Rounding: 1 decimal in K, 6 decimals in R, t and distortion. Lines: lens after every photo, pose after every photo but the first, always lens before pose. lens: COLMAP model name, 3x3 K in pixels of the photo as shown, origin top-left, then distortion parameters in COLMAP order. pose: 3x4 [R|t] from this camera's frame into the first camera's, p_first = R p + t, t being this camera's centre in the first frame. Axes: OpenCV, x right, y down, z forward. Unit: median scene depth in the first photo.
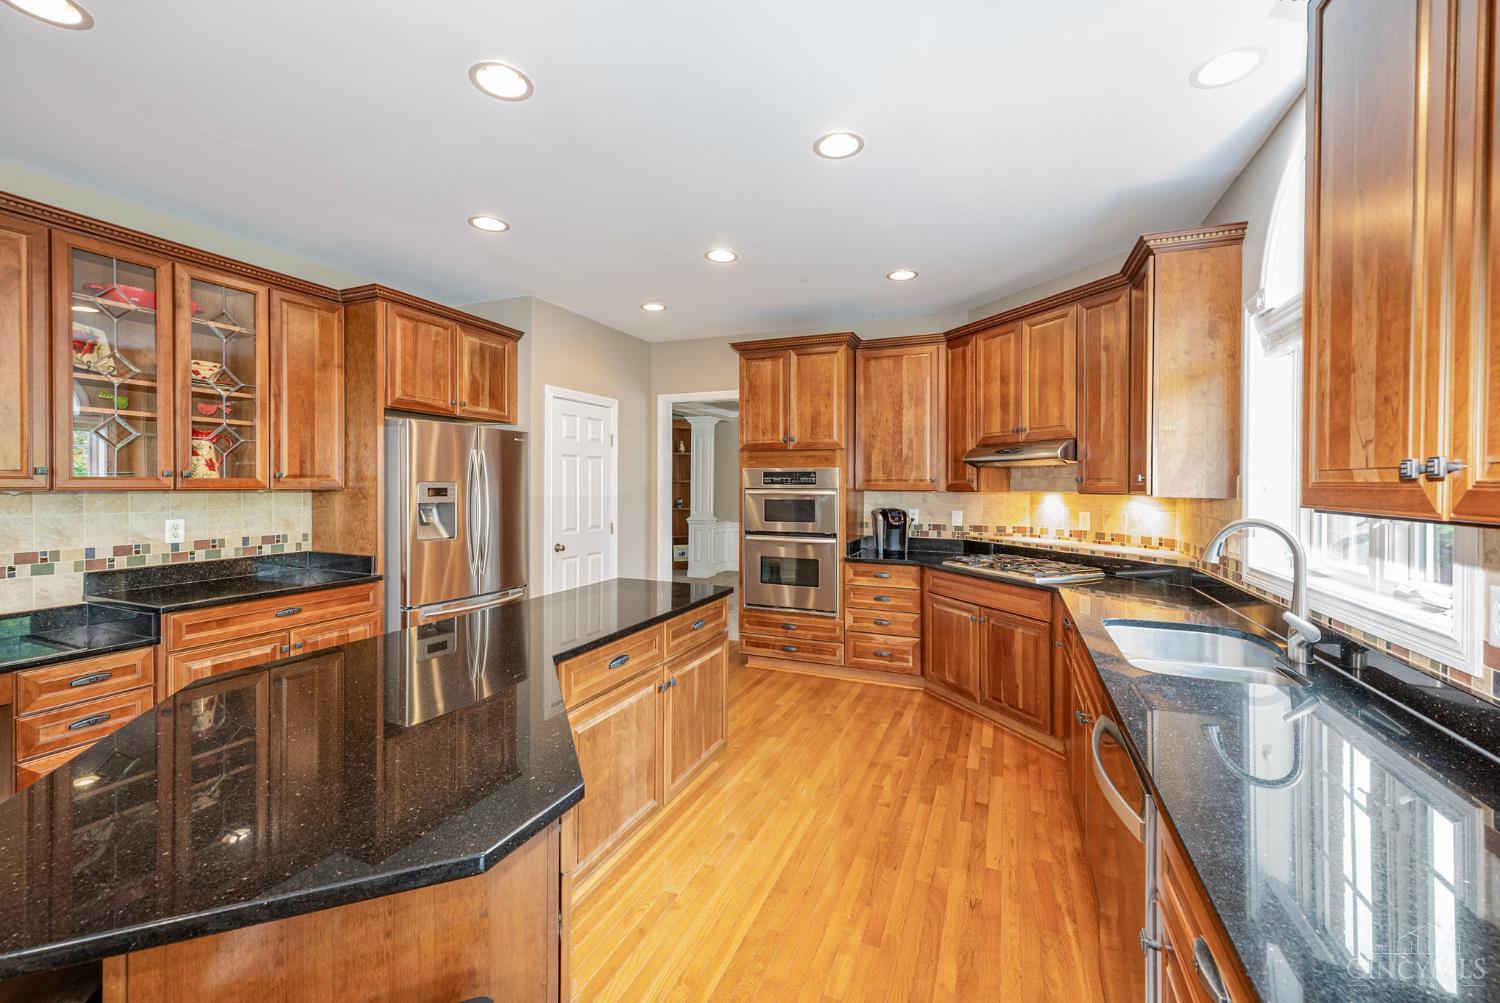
lens RADIAL K [[601.6, 0, 753.0], [0, 601.6, 486.5], [0, 0, 1]] dist [0.010102, 0.000142]
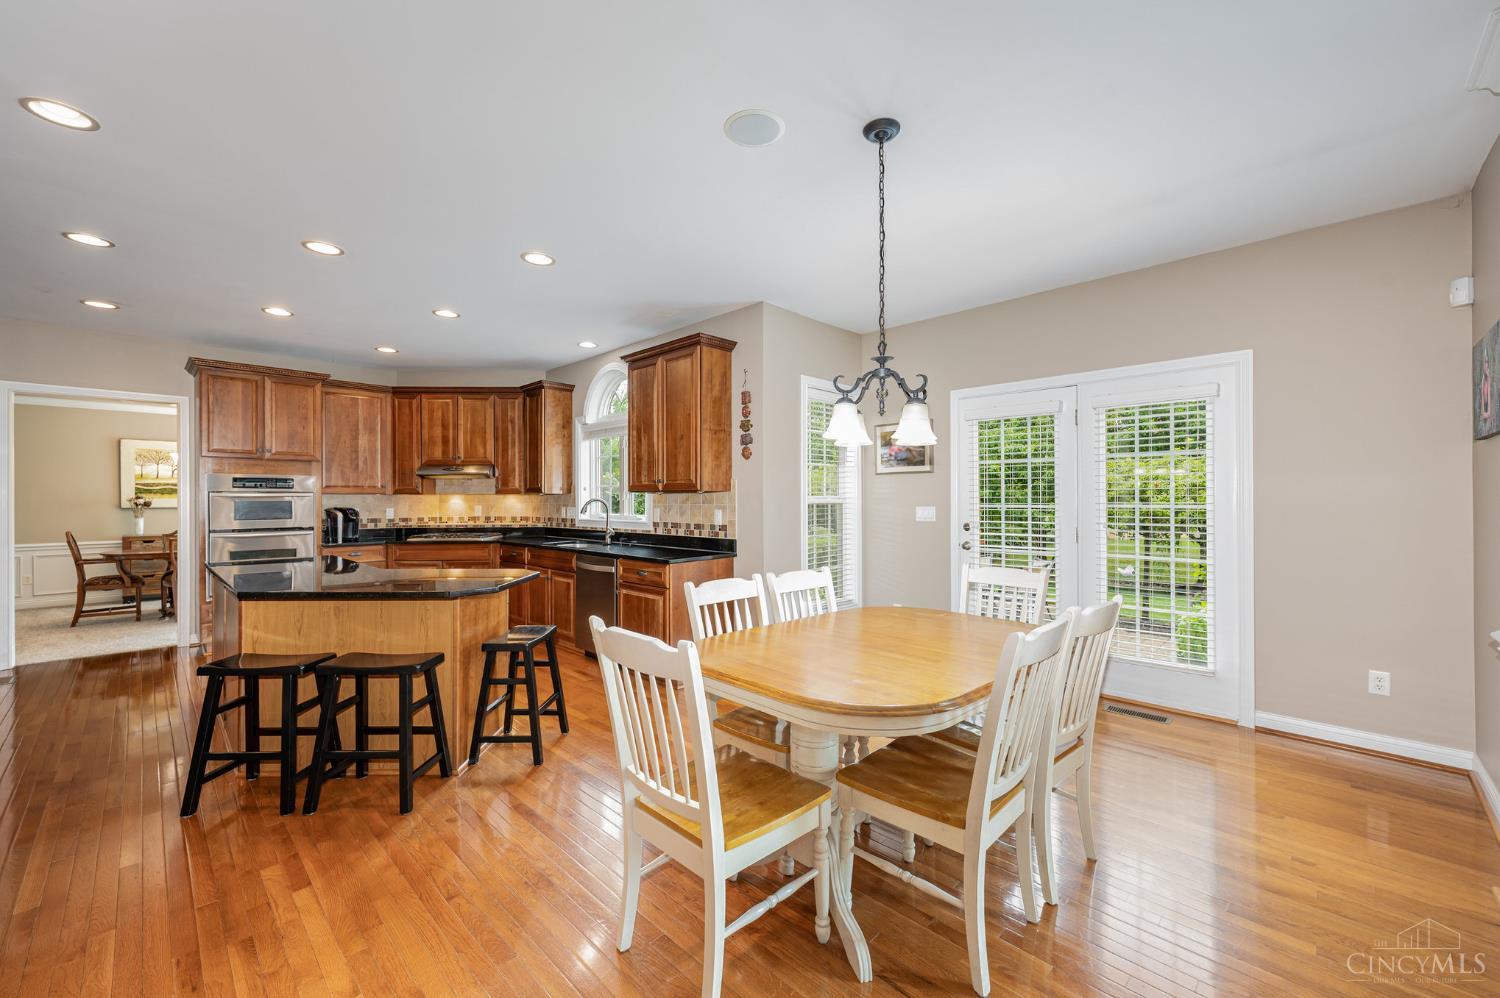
lens RADIAL K [[599.6, 0, 749.3], [0, 599.6, 499.0], [0, 0, 1]] dist [0.010557, -0.000162]
pose [[0.370415, -0.004791, 0.928854, -0.727481], [0.009763, 0.999952, 0.001264, 0.026413], [-0.928815, 0.008600, 0.370444, -0.354552]]
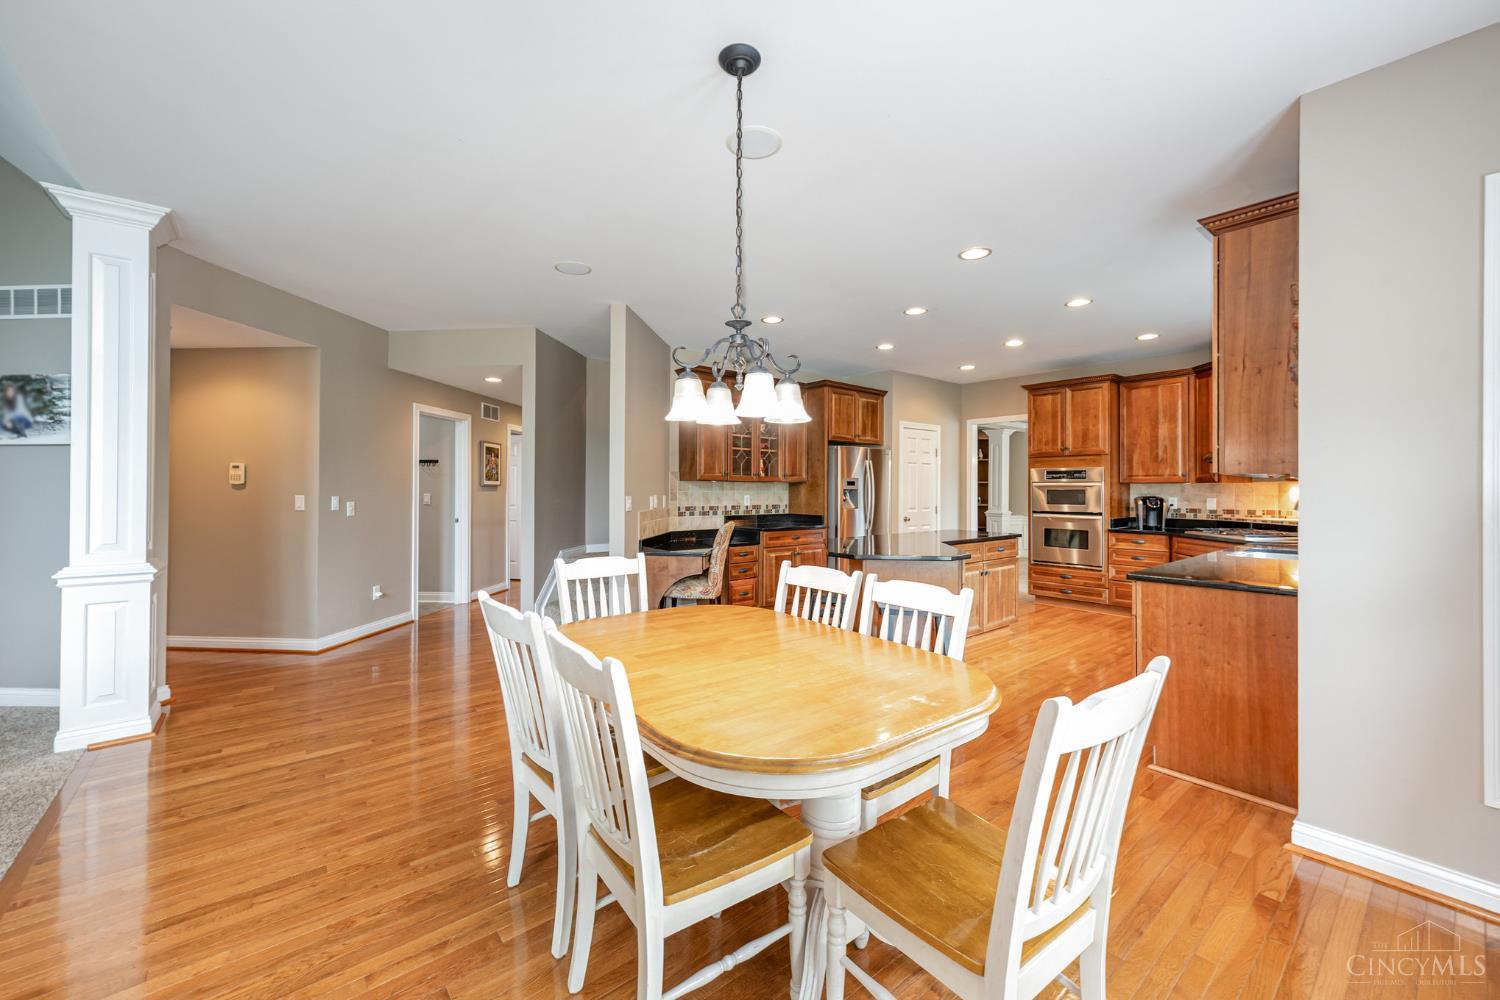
lens RADIAL K [[601.6, 0, 749.2], [0, 601.6, 488.8], [0, 0, 1]] dist [0.010102, 0.000142]
pose [[0.890585, -0.002089, -0.454813, 0.043690], [-0.001625, 0.999968, -0.007775, 0.033991], [0.454815, 0.007663, 0.890553, -0.686433]]
